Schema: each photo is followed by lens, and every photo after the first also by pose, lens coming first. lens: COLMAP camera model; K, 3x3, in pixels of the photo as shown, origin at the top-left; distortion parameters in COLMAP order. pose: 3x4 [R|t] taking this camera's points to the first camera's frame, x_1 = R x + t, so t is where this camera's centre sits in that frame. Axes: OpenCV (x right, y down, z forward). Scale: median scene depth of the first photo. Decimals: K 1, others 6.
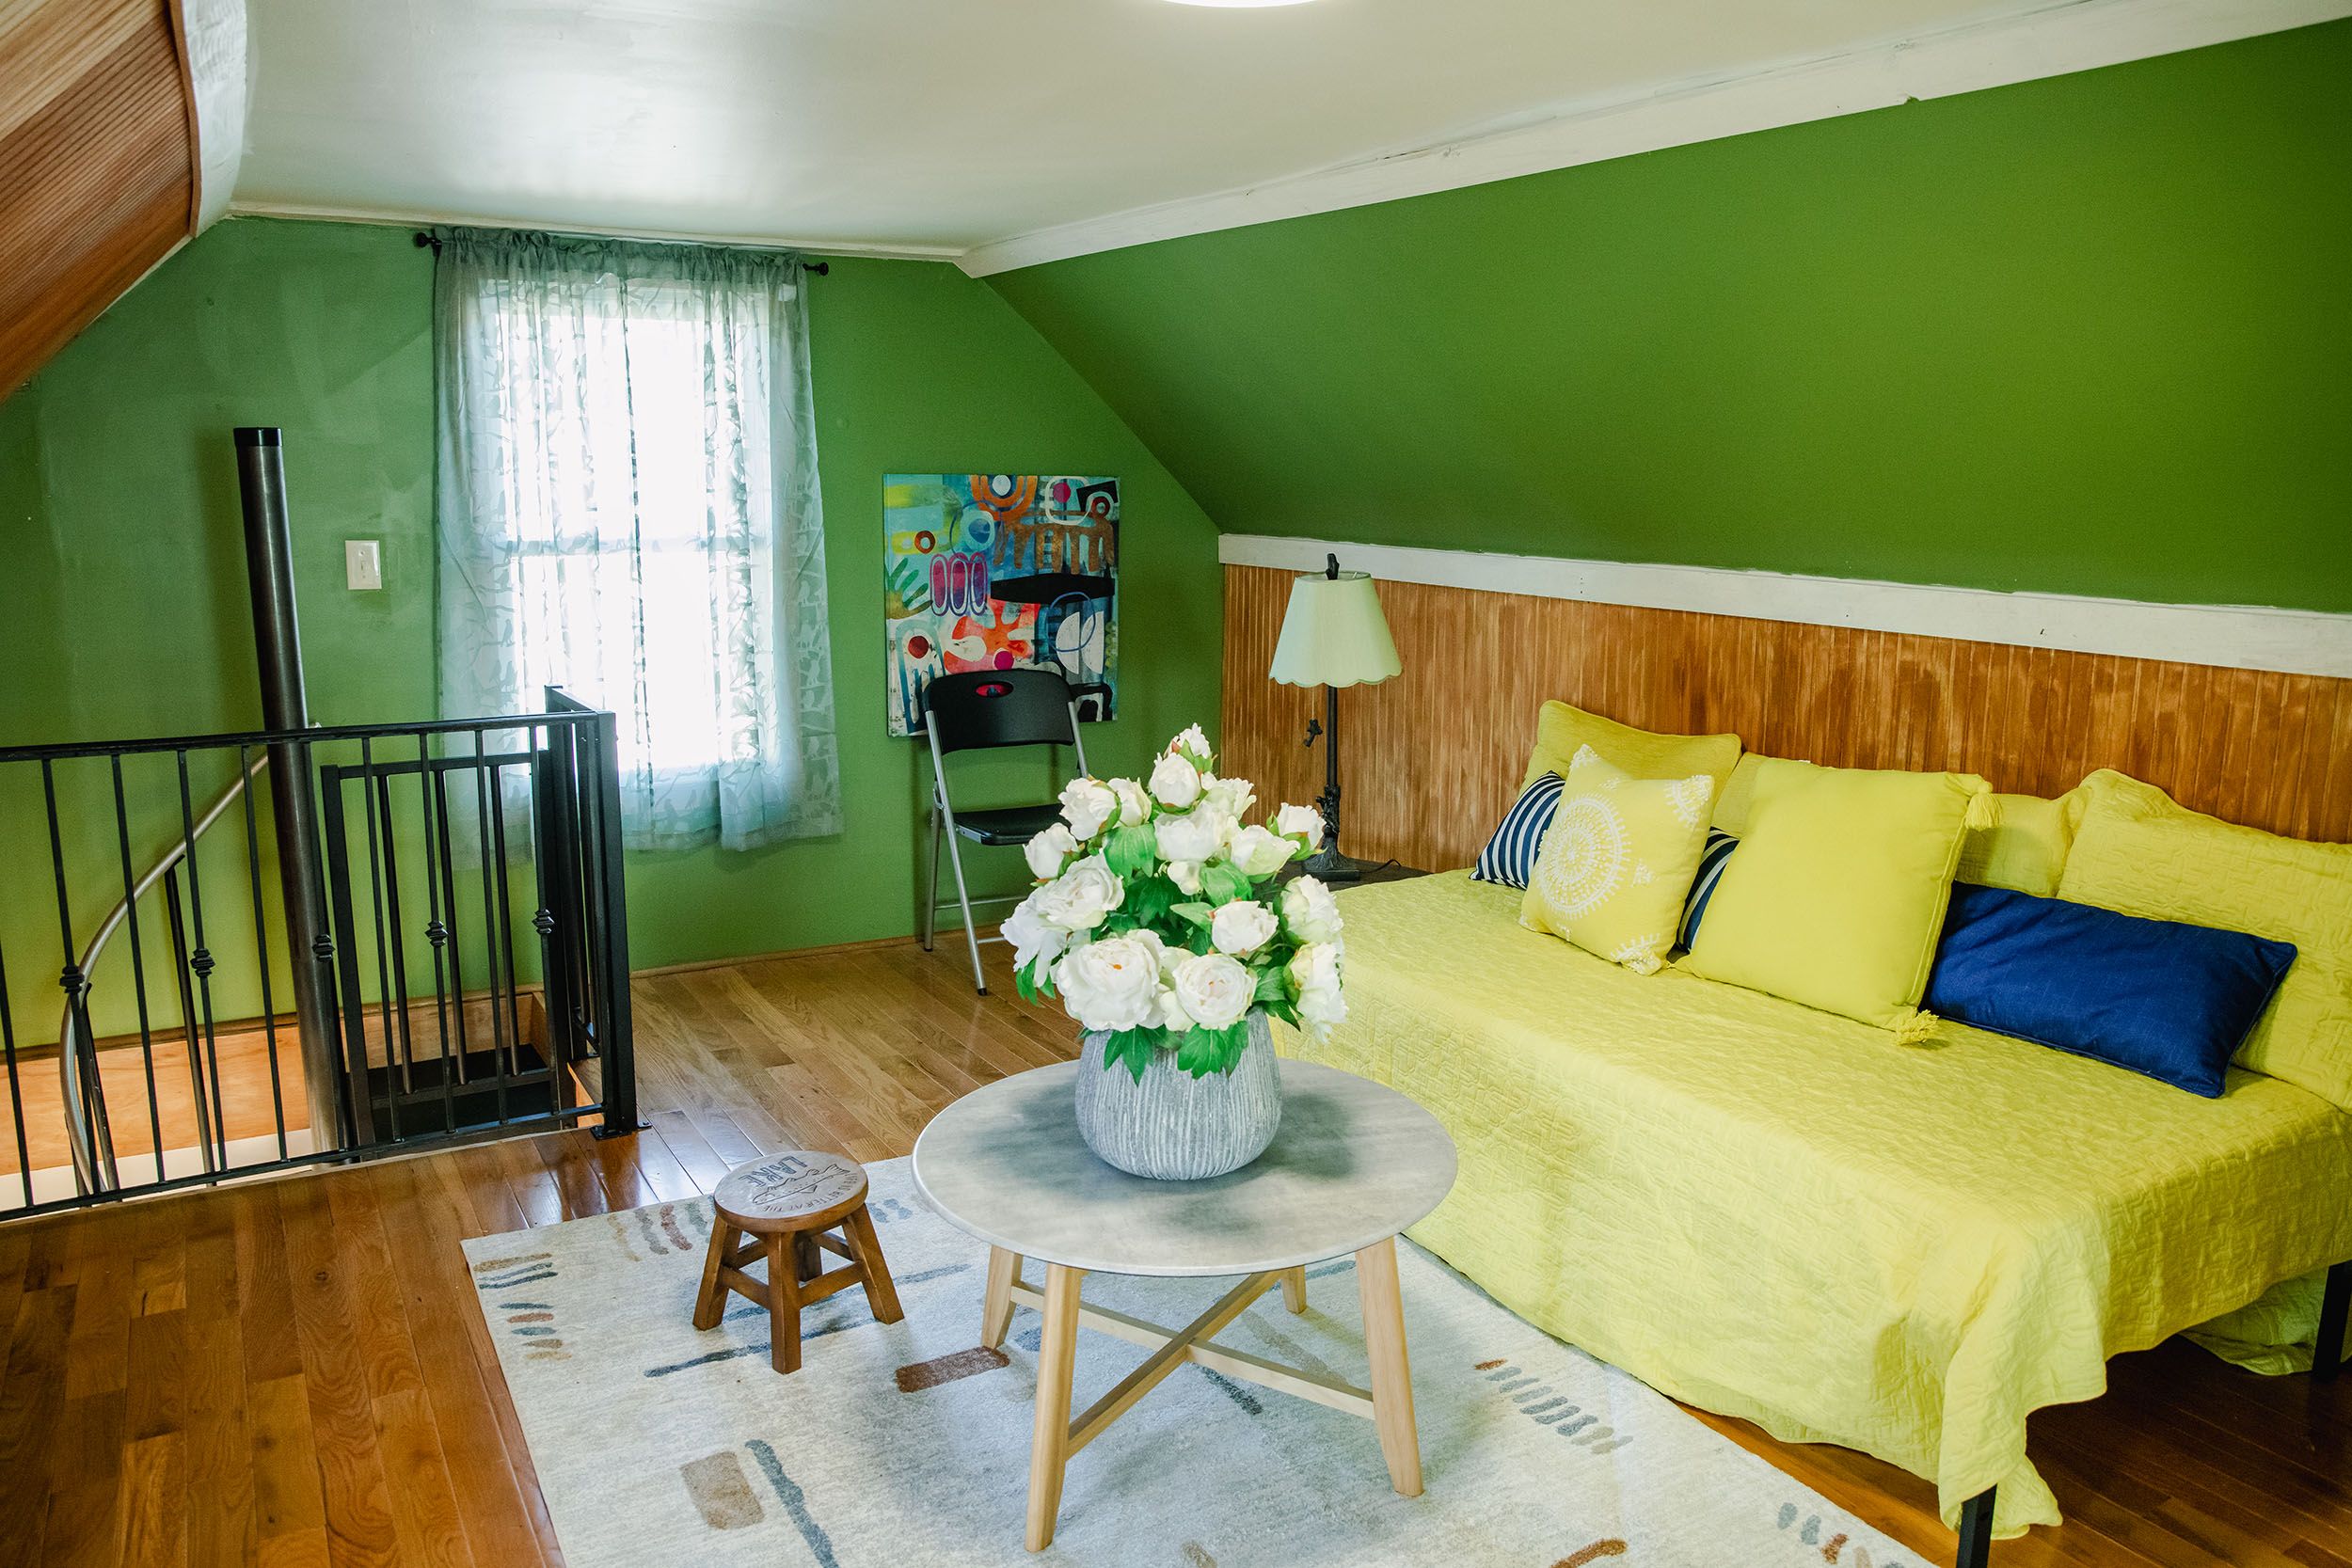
lens RADIAL K [[1633.1, 0, 1192.1], [0, 1633.1, 777.3], [0, 0, 1]] dist [-0.075891, 0.048912]
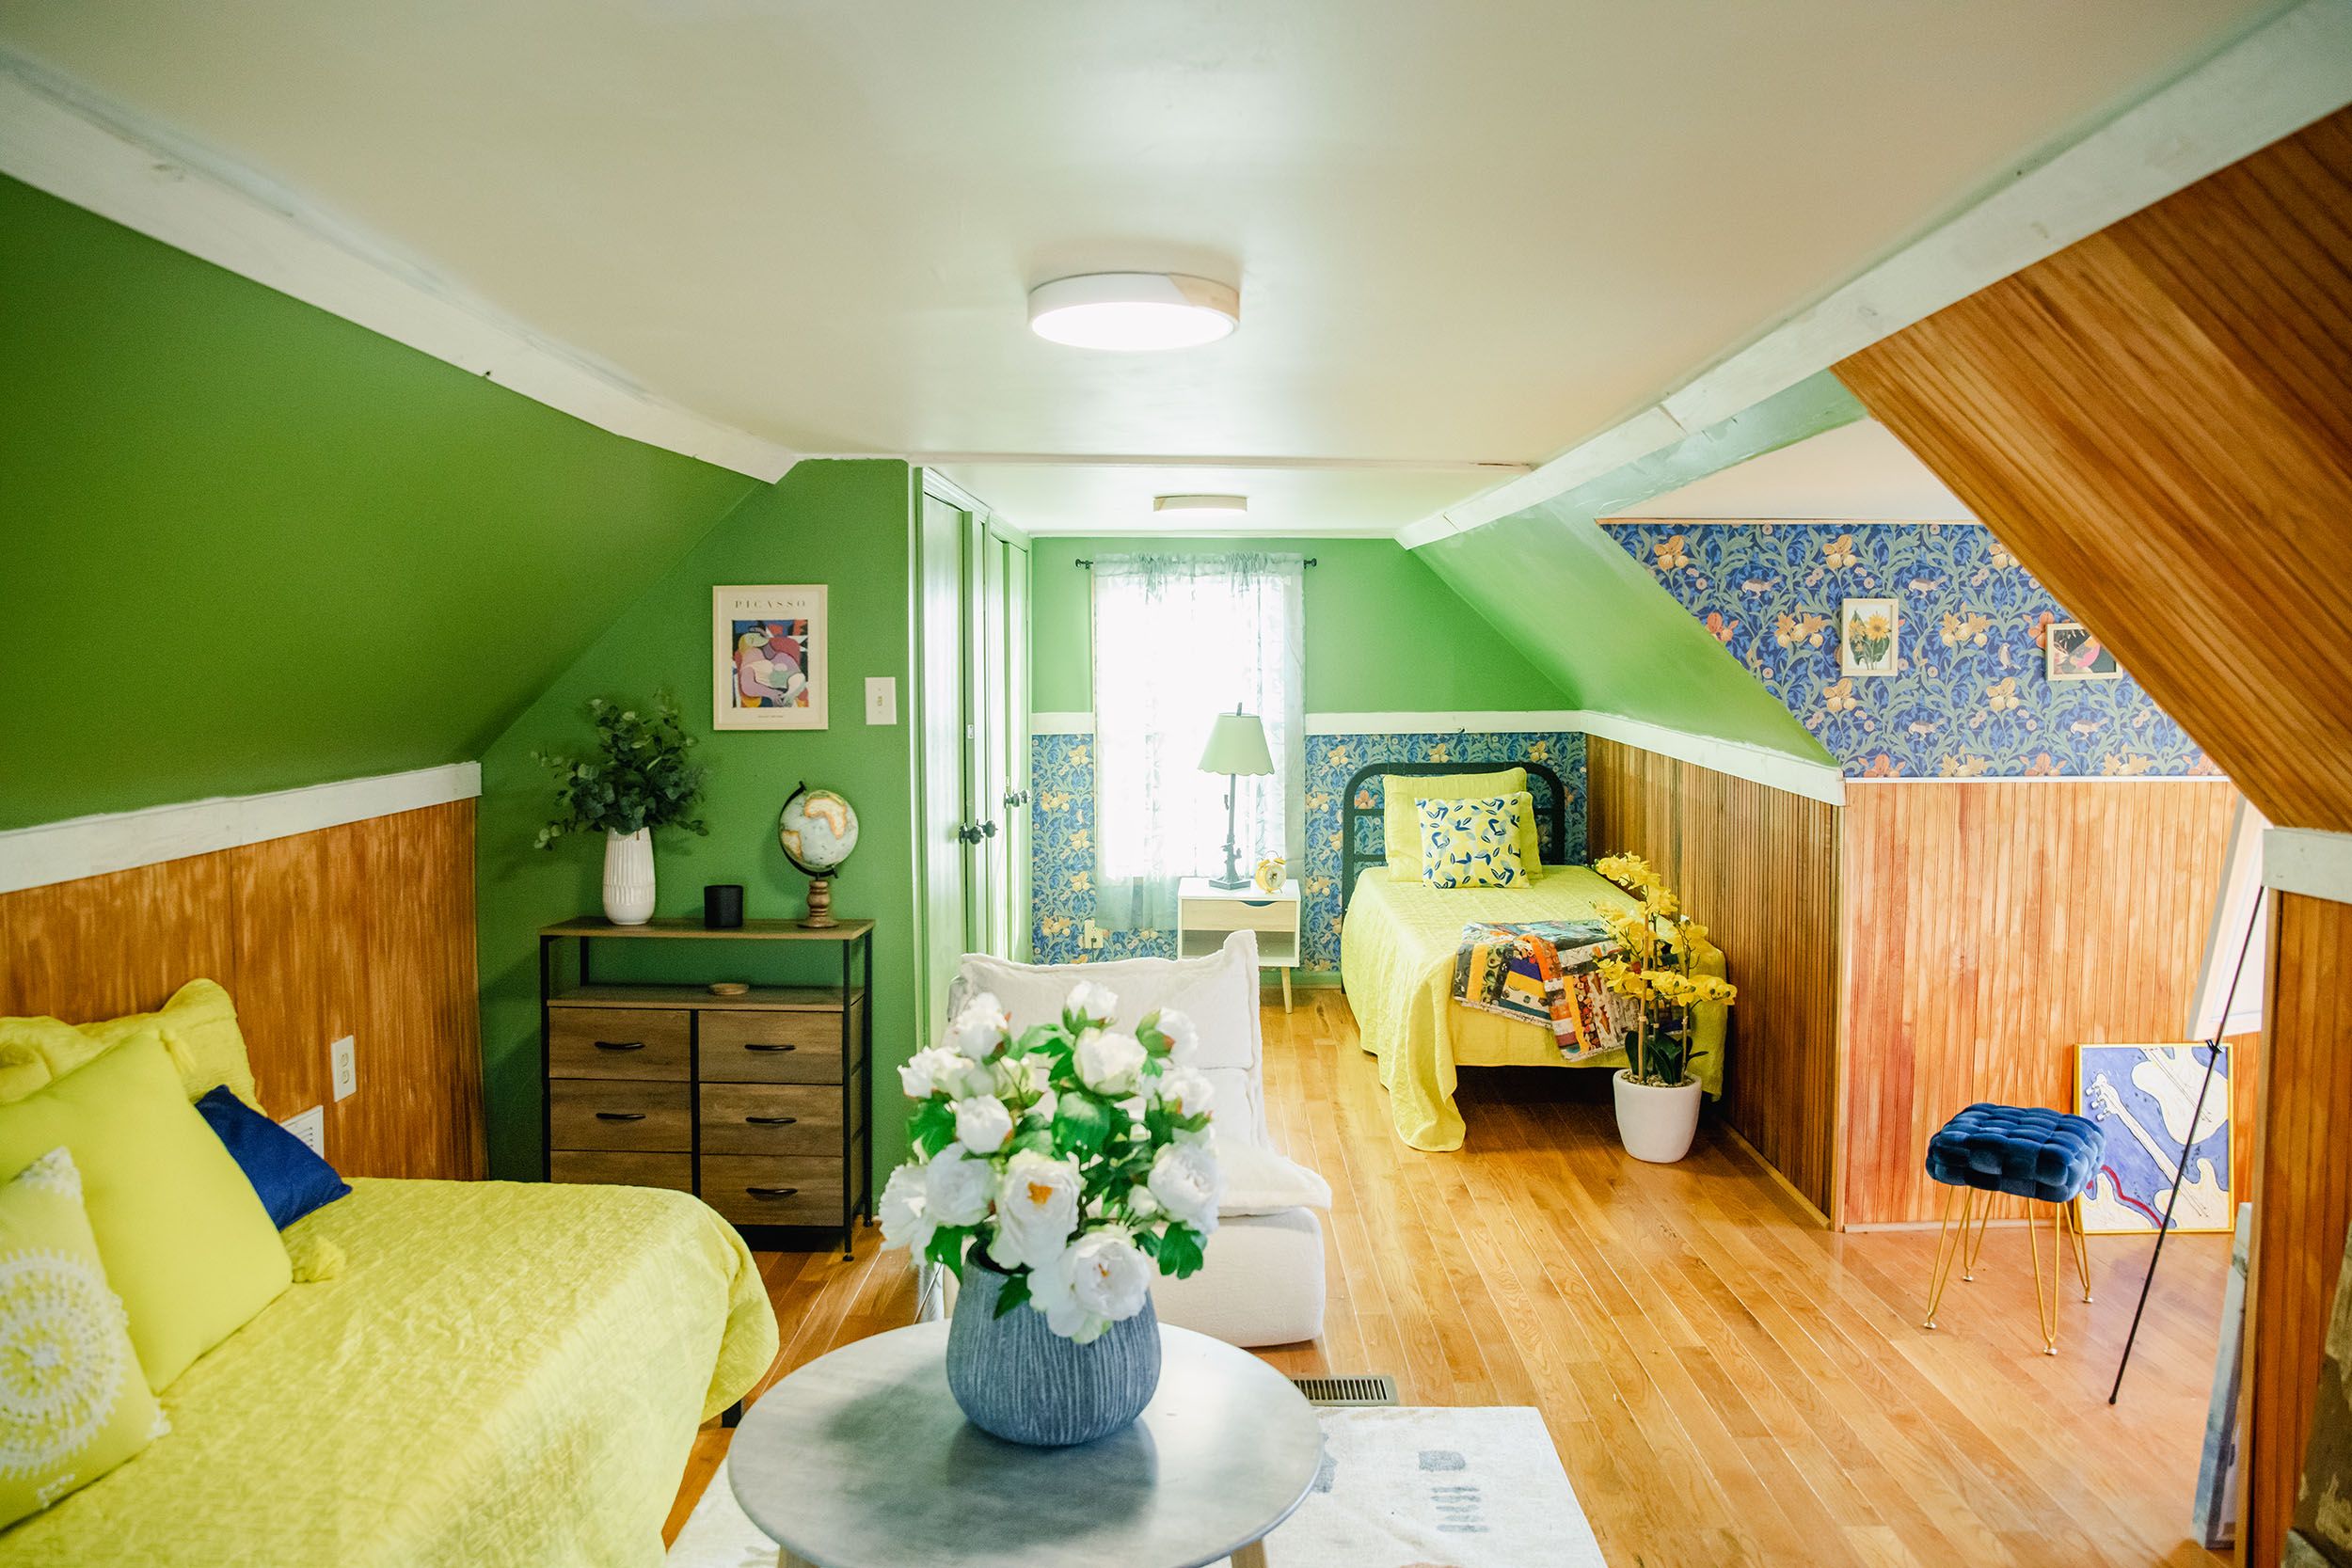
lens RADIAL K [[1633.1, 0, 1181.7], [0, 1633.1, 783.2], [0, 0, 1]] dist [-0.075891, 0.048912]
pose [[-0.844095, -0.048858, 0.533964, -0.338803], [0.088783, 0.969358, 0.229047, -0.205265], [-0.528793, 0.240744, -0.813892, 0.986600]]
